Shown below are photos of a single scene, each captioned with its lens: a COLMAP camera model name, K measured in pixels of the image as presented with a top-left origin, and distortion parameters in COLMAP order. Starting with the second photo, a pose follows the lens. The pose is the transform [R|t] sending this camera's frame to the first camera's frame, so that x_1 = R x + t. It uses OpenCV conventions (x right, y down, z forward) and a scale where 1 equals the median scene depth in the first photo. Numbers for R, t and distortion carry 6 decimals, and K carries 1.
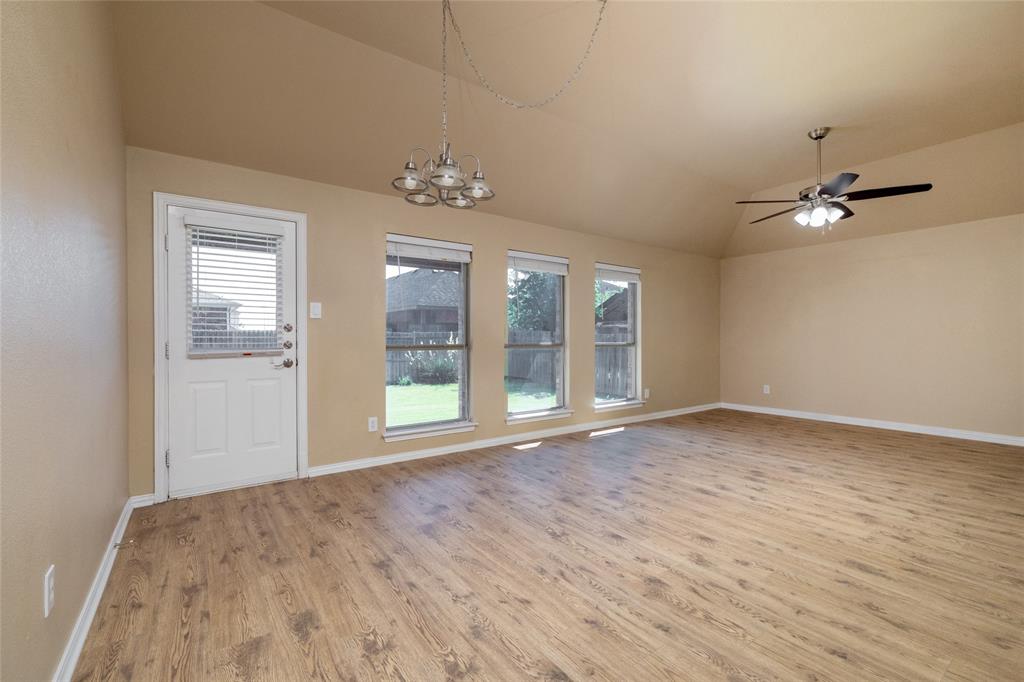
lens RADIAL K [[441.8, 0, 509.1], [0, 441.8, 340.0], [0, 0, 1]] dist [-0.001835, 0.000180]
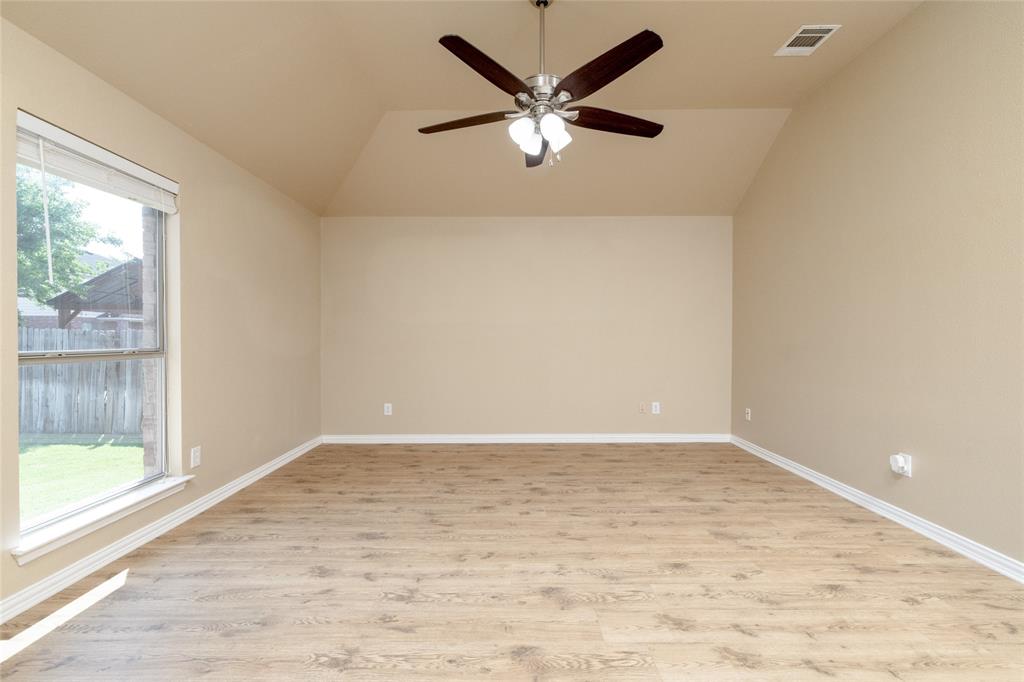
lens RADIAL K [[441.8, 0, 509.1], [0, 441.8, 340.0], [0, 0, 1]] dist [-0.001835, 0.000180]
pose [[0.578699, -0.006521, 0.815515, 0.137479], [0.002518, 0.999978, 0.006209, -0.004465], [-0.815537, -0.001540, 0.578703, 0.508251]]
